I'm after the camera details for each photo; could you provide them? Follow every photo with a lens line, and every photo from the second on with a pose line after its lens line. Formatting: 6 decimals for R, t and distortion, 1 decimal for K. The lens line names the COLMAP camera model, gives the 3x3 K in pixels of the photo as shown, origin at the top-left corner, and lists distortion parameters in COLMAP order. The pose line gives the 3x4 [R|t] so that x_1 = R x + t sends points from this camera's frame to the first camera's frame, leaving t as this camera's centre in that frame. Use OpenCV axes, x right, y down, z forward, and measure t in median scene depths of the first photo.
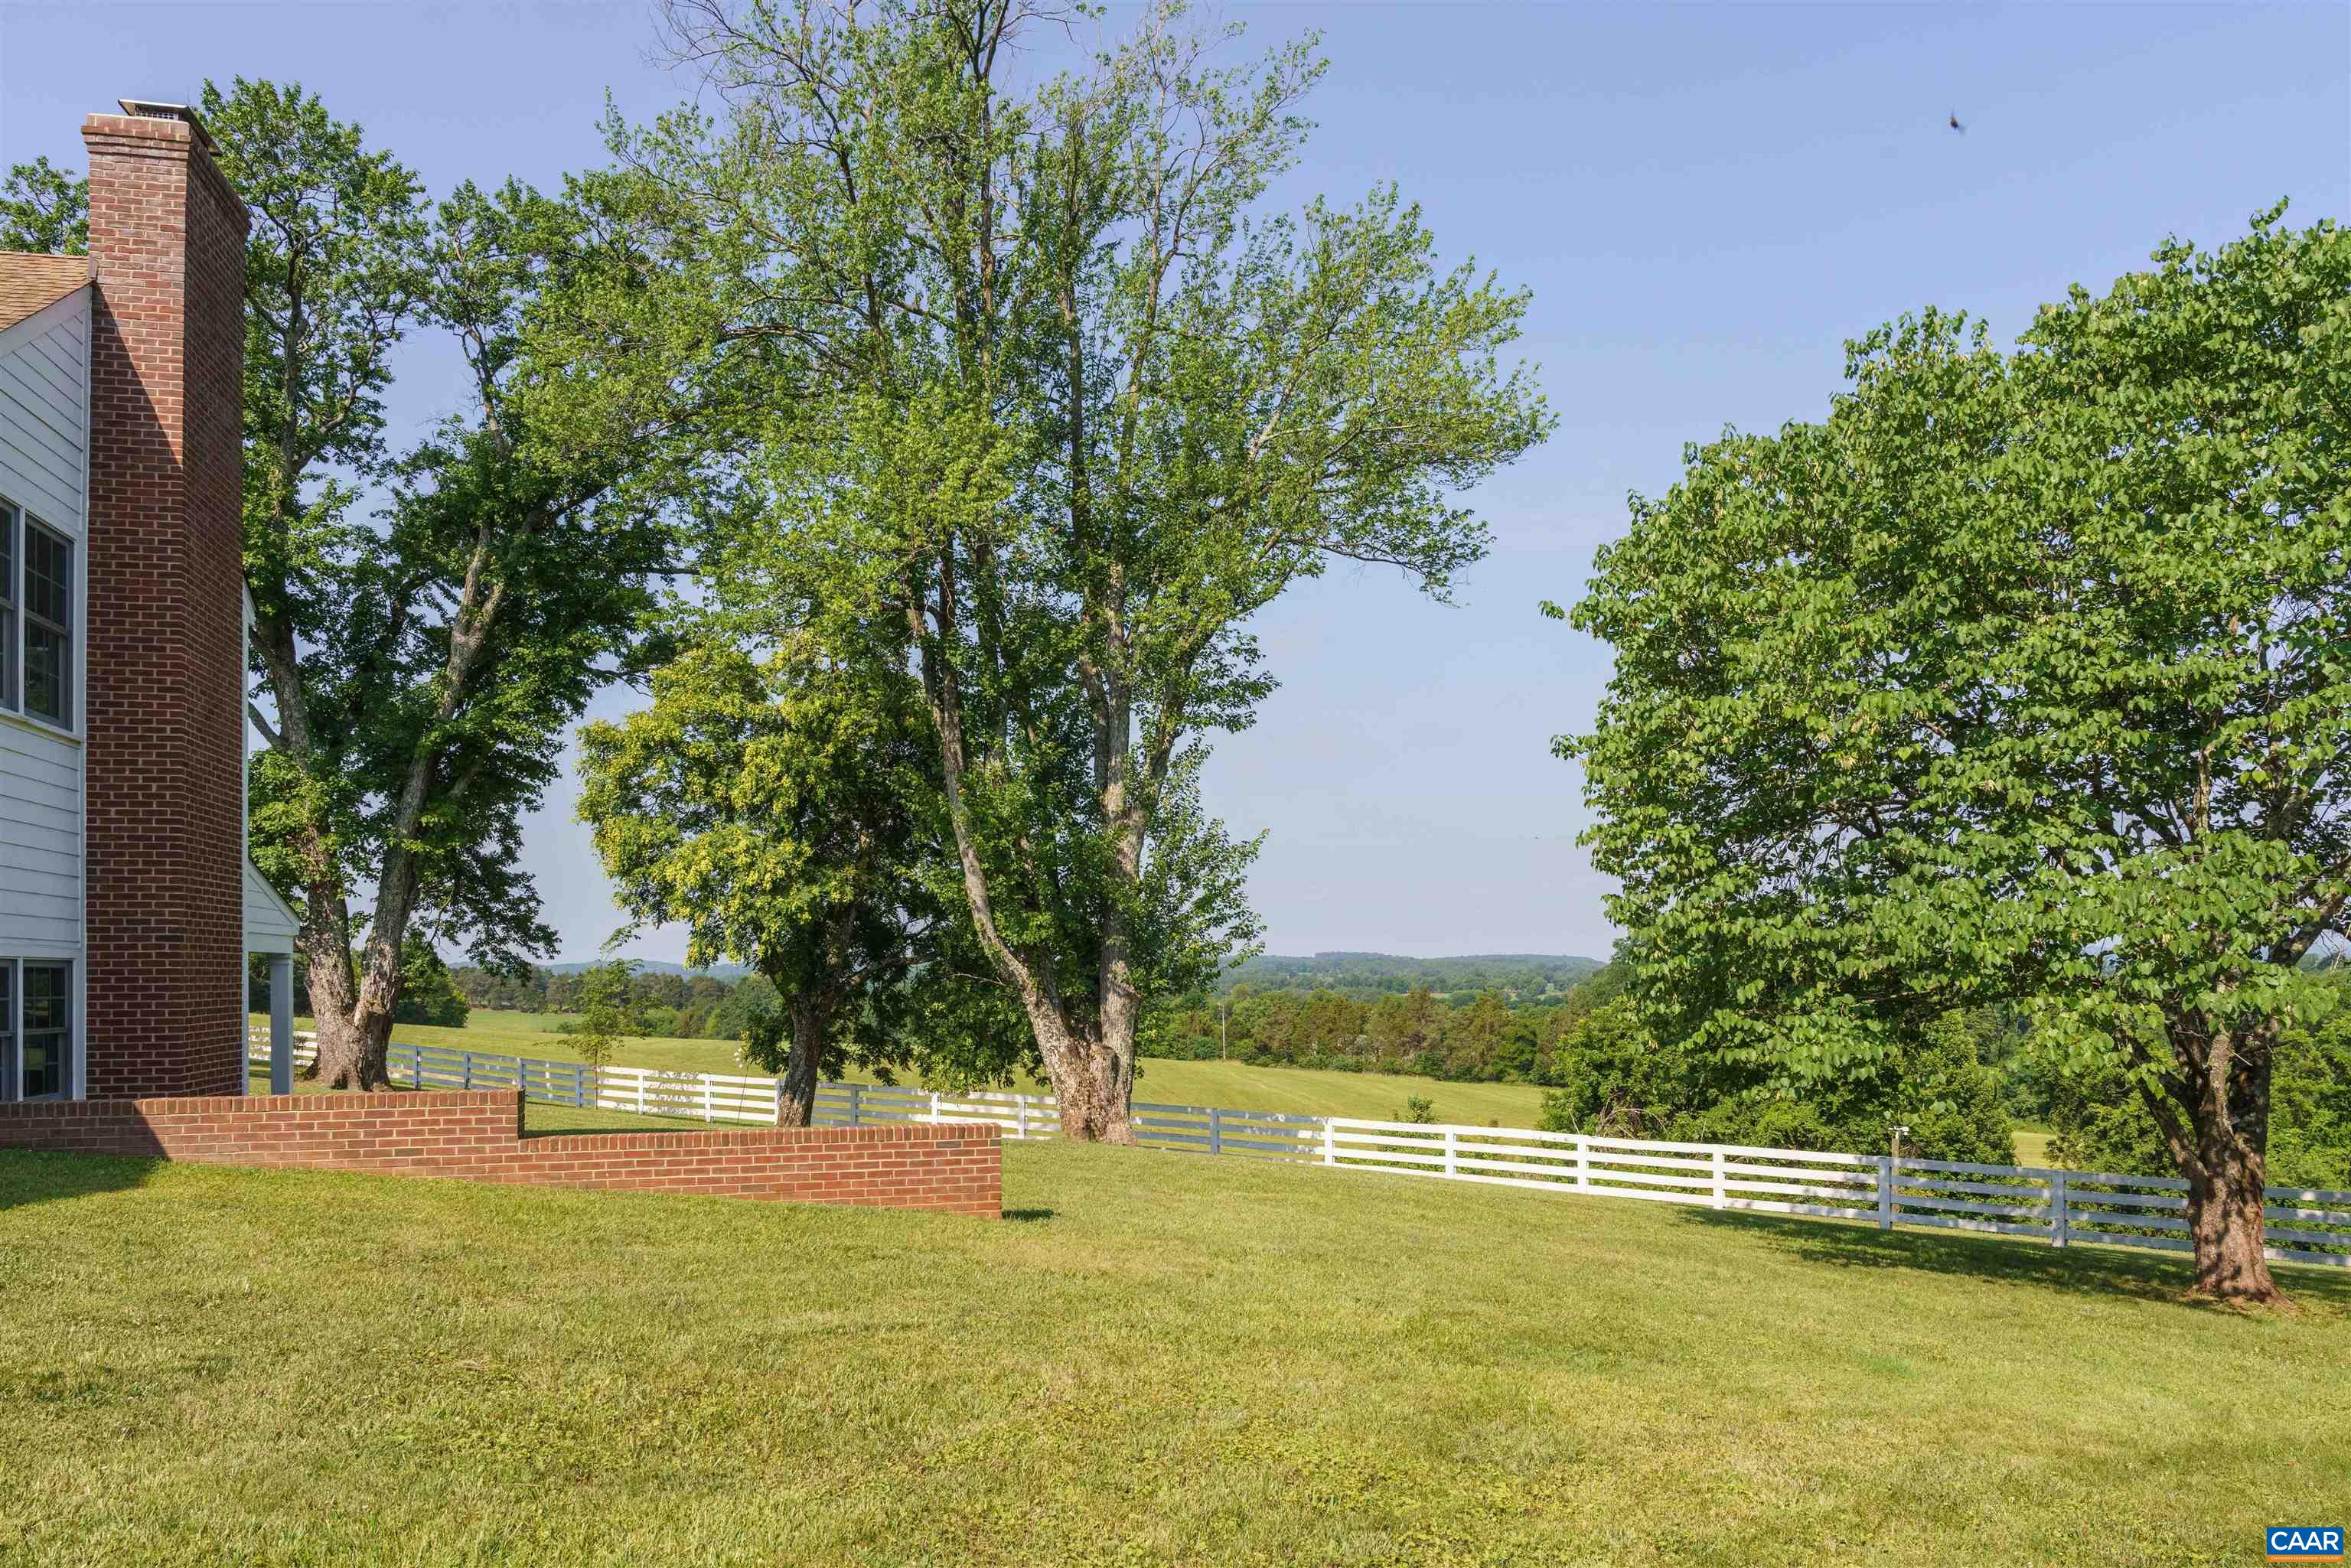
lens RADIAL K [[1594.9, 0, 1163.6], [0, 1594.9, 949.5], [0, 0, 1]] dist [0.006222, -0.000592]
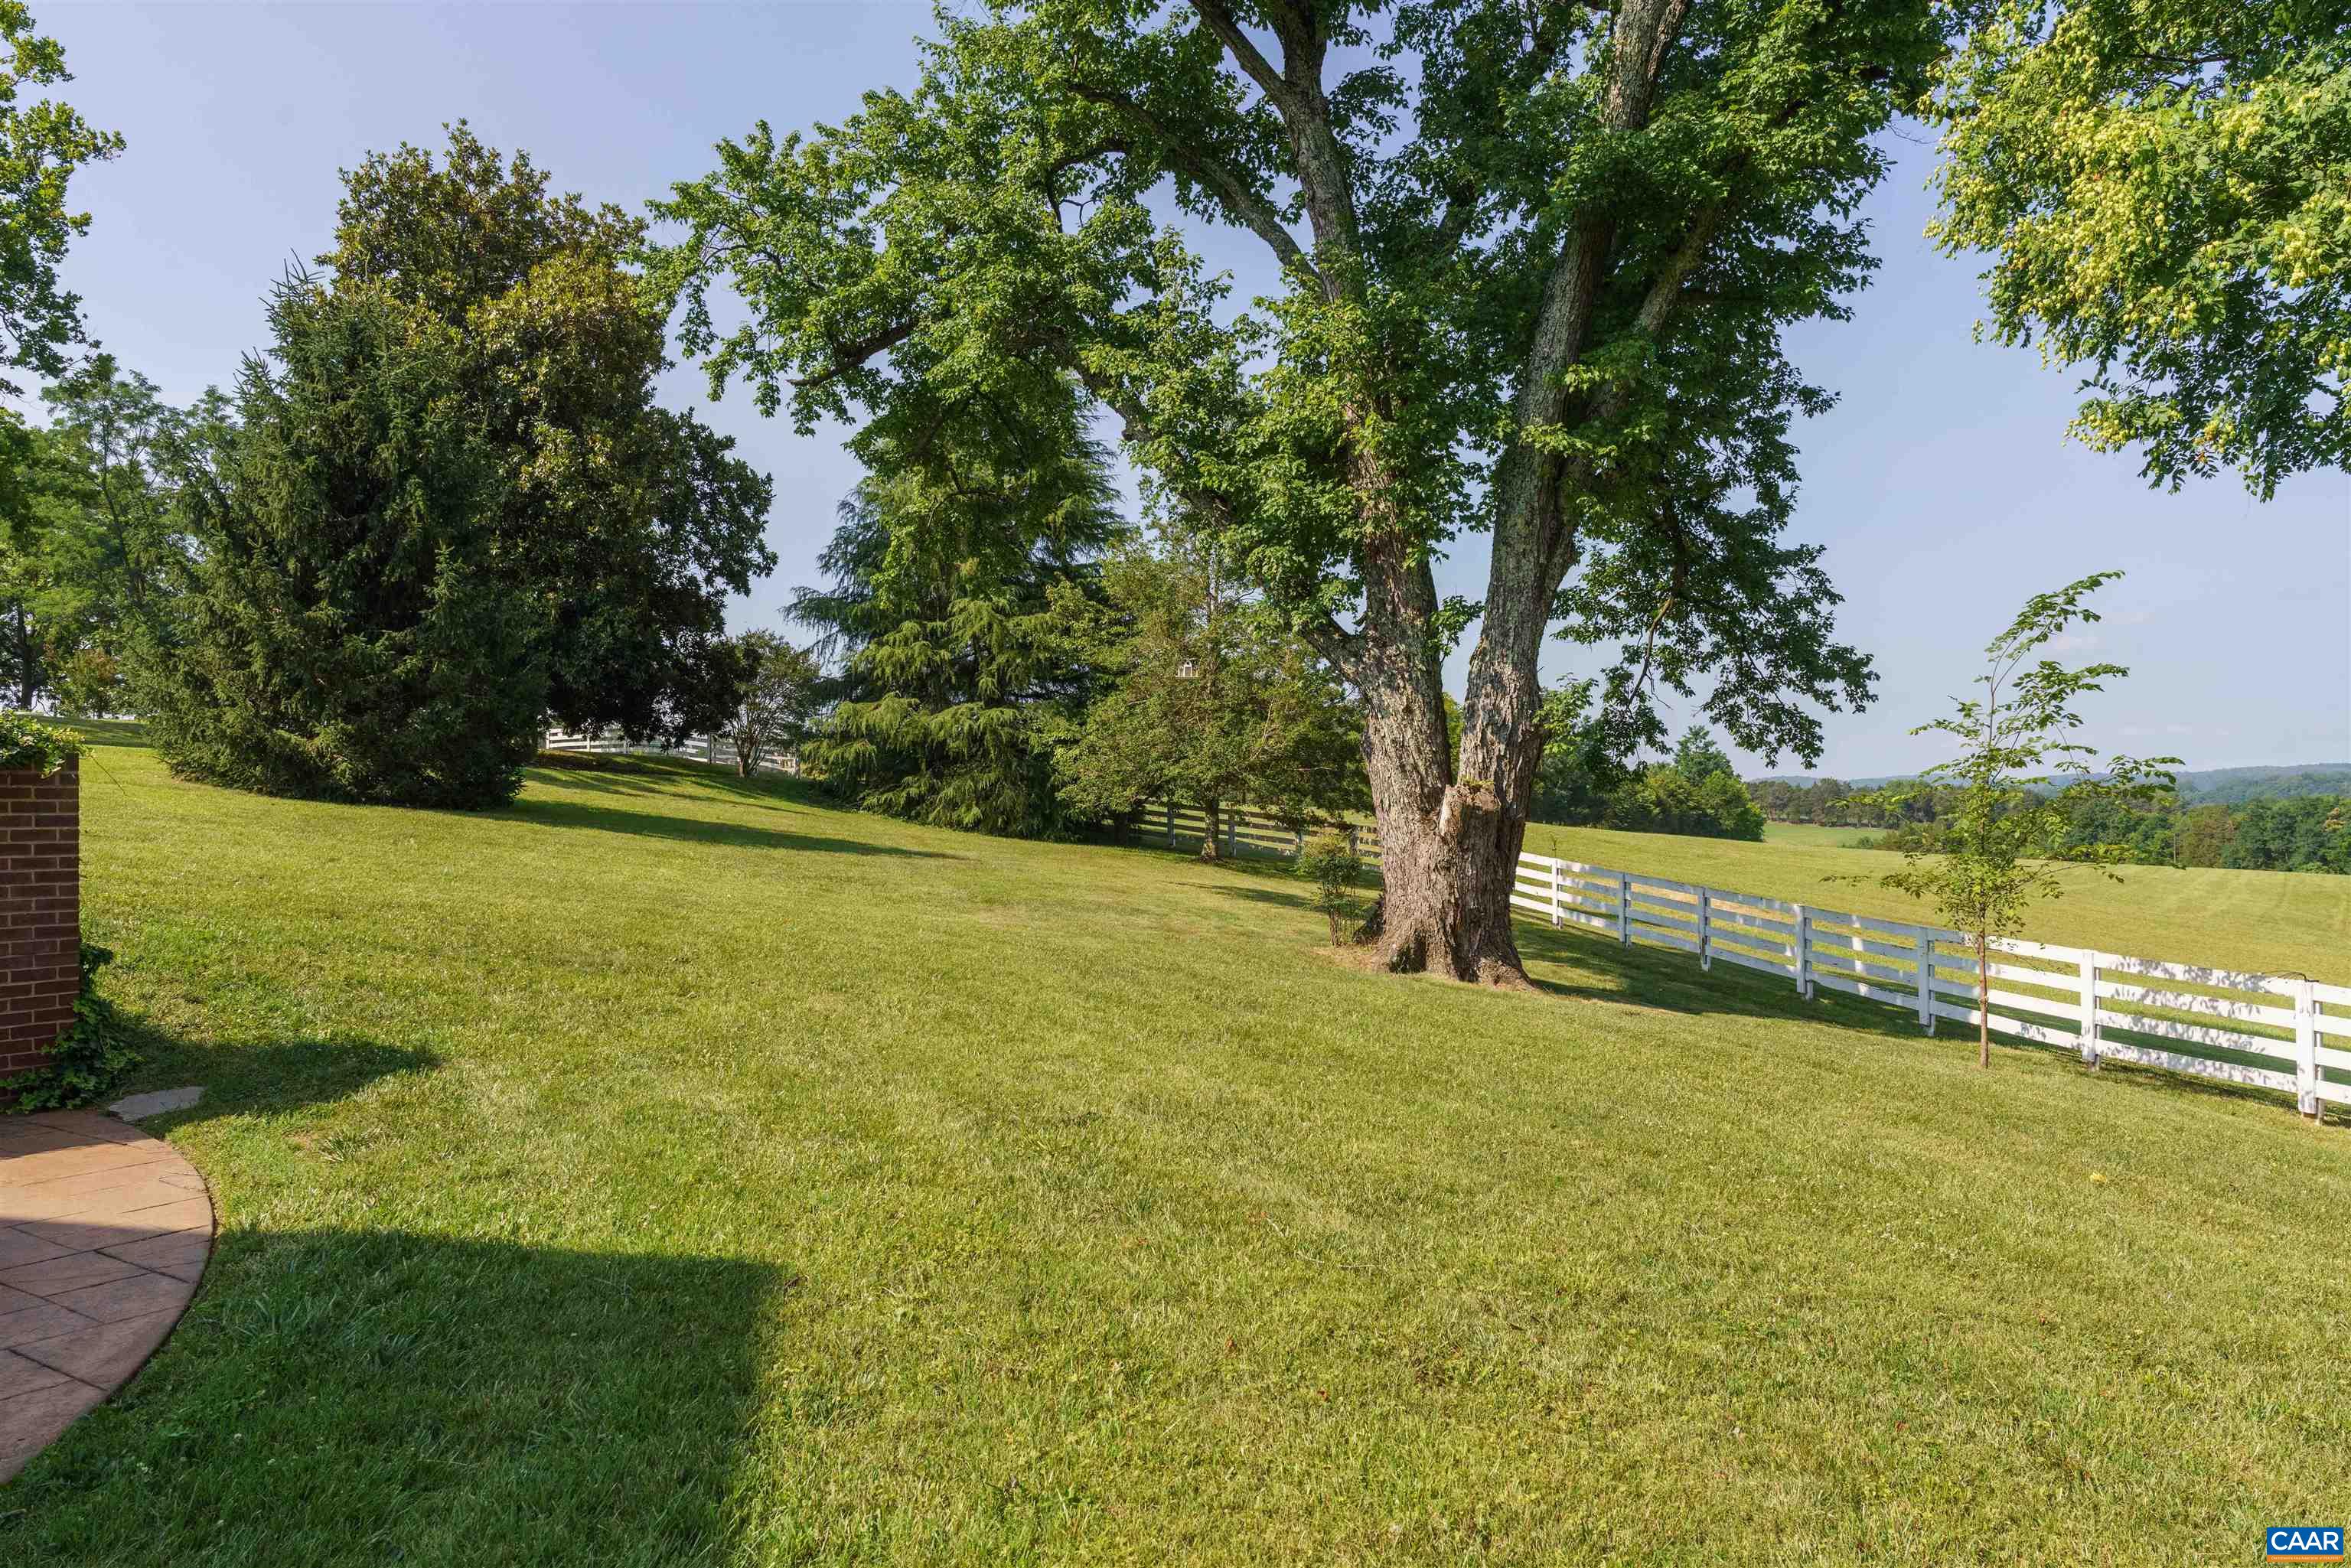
lens RADIAL K [[1594.9, 0, 1174.8], [0, 1594.9, 782.3], [0, 0, 1]] dist [0.006222, -0.000592]
pose [[0.720449, -0.009592, -0.693442, -0.208471], [0.017640, 0.999834, 0.004497, 0.025079], [0.693284, -0.015473, 0.720499, 0.533455]]
